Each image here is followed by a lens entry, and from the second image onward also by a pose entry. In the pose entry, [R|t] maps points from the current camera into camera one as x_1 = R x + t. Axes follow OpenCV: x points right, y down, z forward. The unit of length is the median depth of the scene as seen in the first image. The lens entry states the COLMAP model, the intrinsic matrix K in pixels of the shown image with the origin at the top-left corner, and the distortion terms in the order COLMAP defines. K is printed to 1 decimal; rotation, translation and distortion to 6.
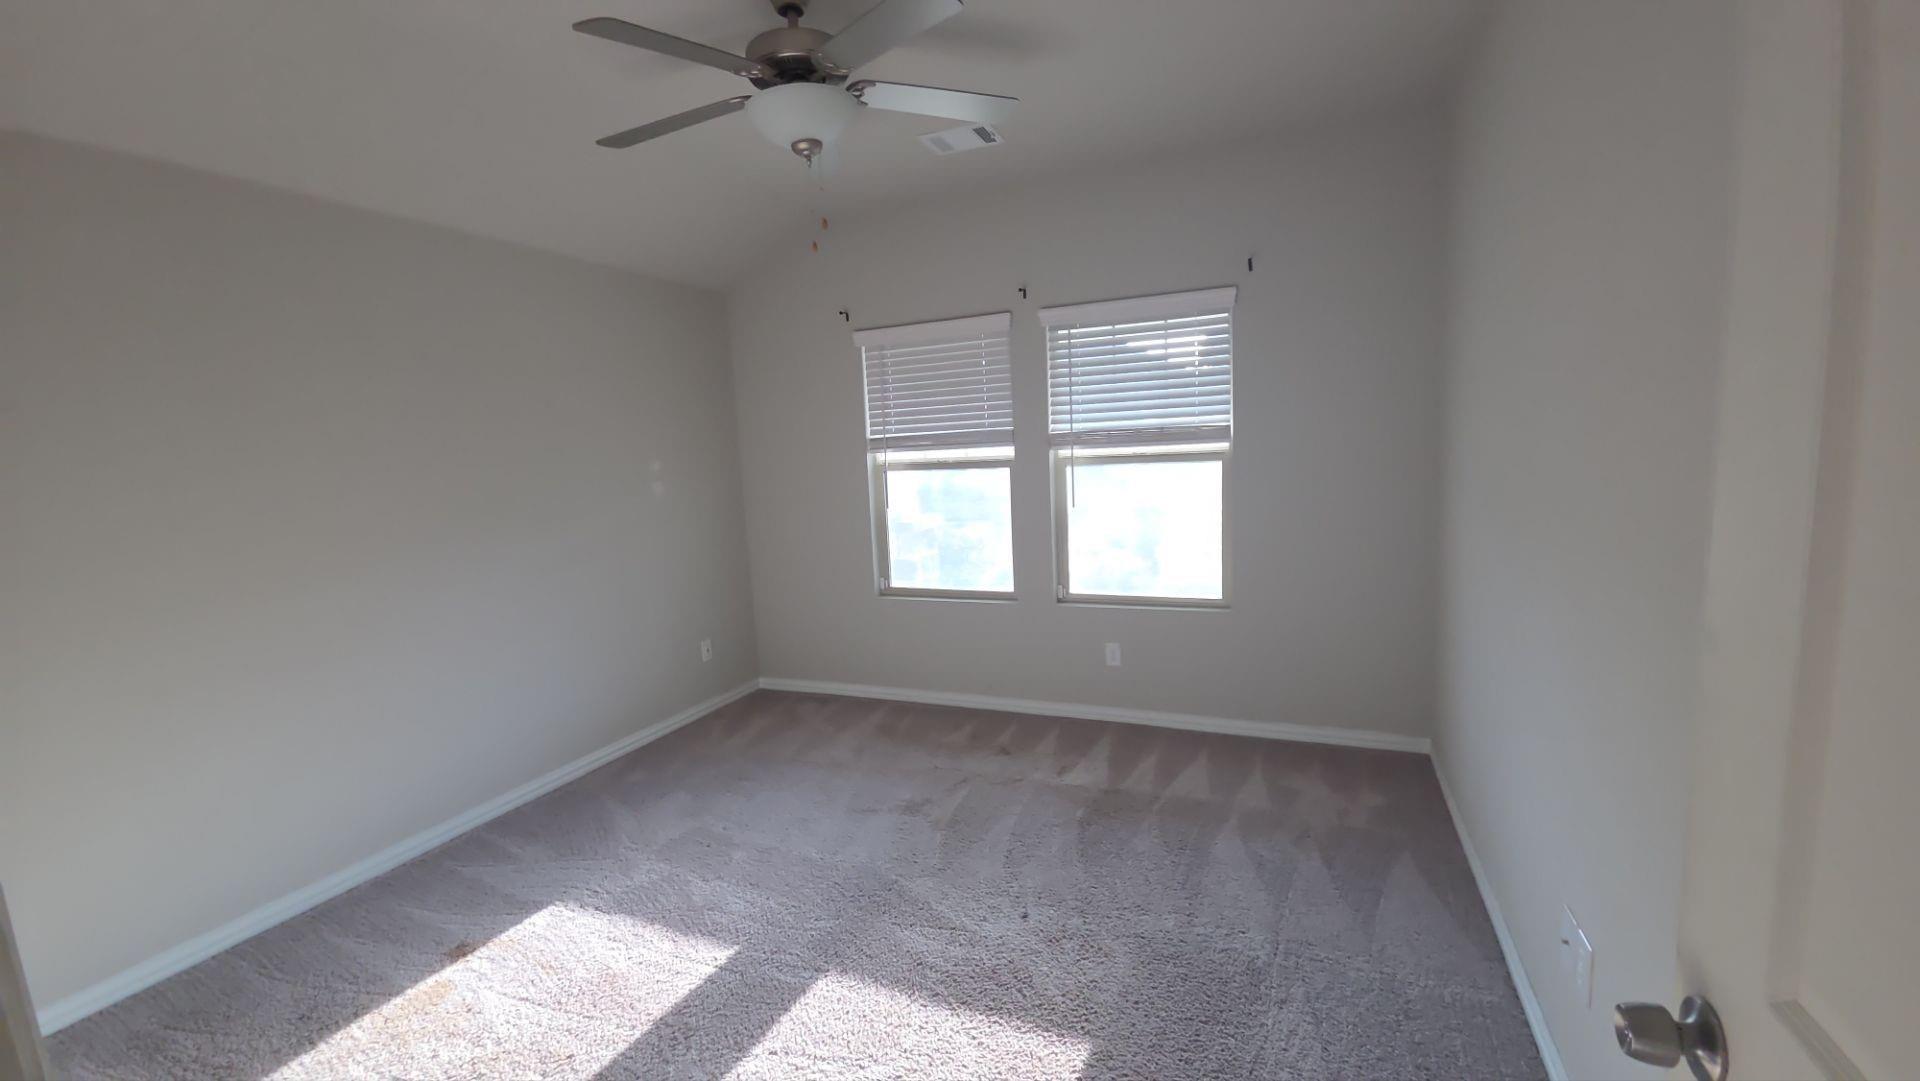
lens RADIAL K [[805.9, 0, 963.0], [0, 805.9, 520.7], [0, 0, 1]] dist [-0.003821, 0.002052]
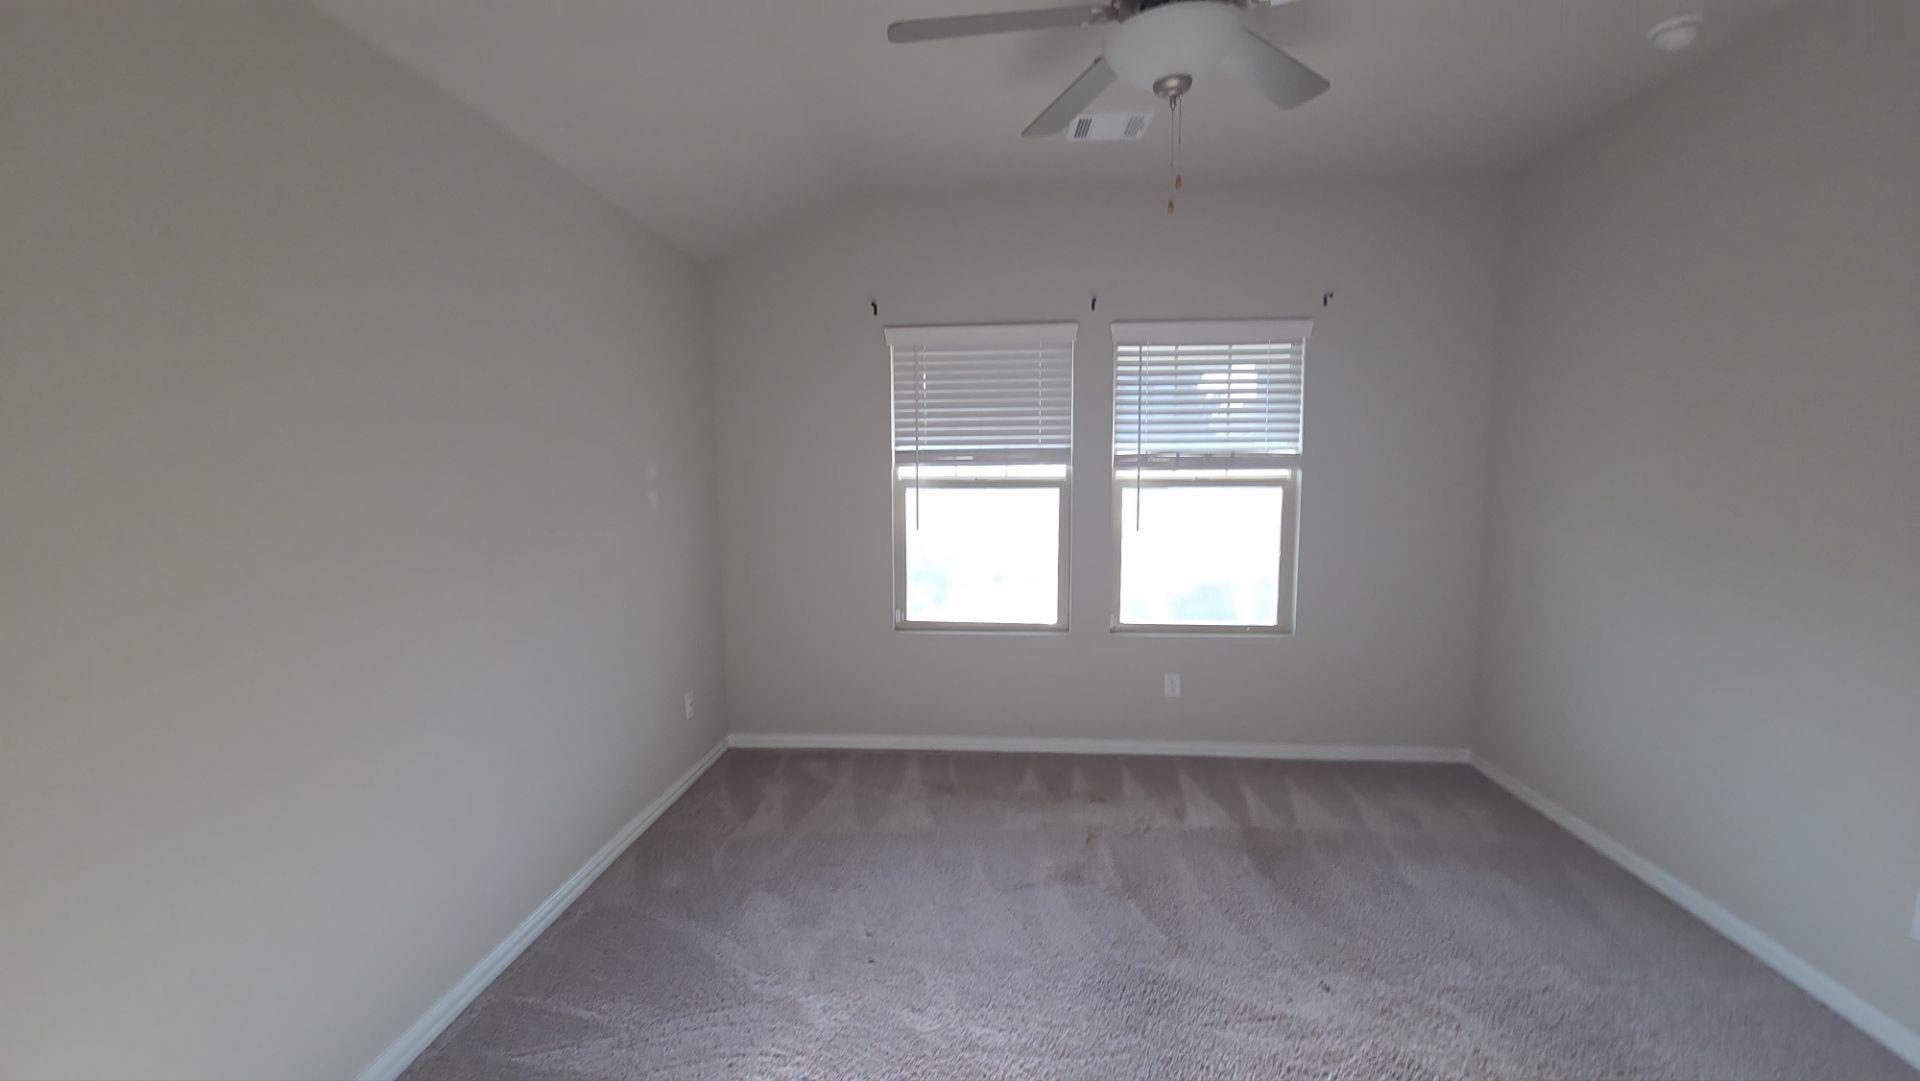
lens RADIAL K [[805.9, 0, 978.9], [0, 805.9, 515.0], [0, 0, 1]] dist [-0.003821, 0.002052]
pose [[0.940921, 0.022906, 0.337851, -0.413618], [-0.008255, 0.998965, -0.044739, 0.008922], [-0.338526, 0.039307, 0.940136, 0.189757]]
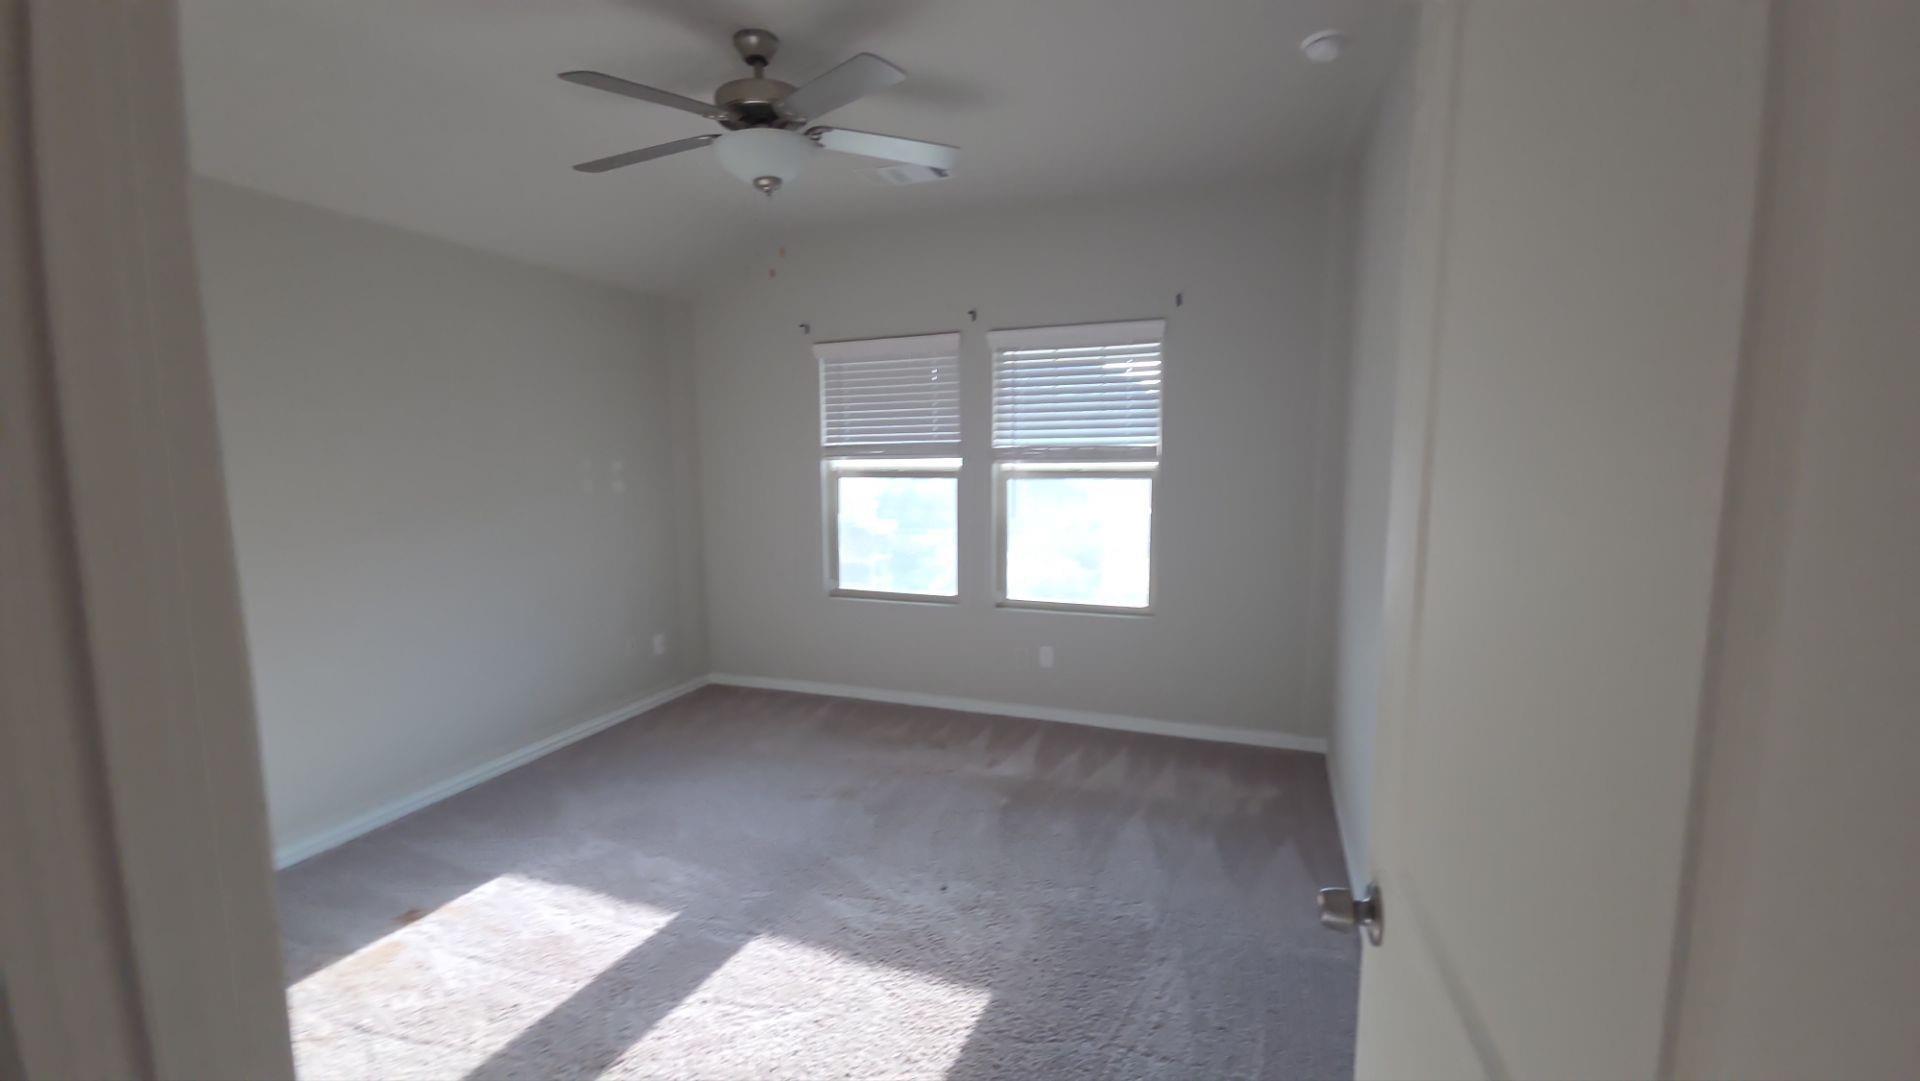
lens RADIAL K [[805.9, 0, 965.7], [0, 805.9, 515.3], [0, 0, 1]] dist [-0.003821, 0.002052]
pose [[0.998293, 0.032773, 0.048342, 0.025100], [-0.031967, 0.999338, -0.017353, 0.001082], [-0.048879, 0.015778, 0.998680, -0.070691]]
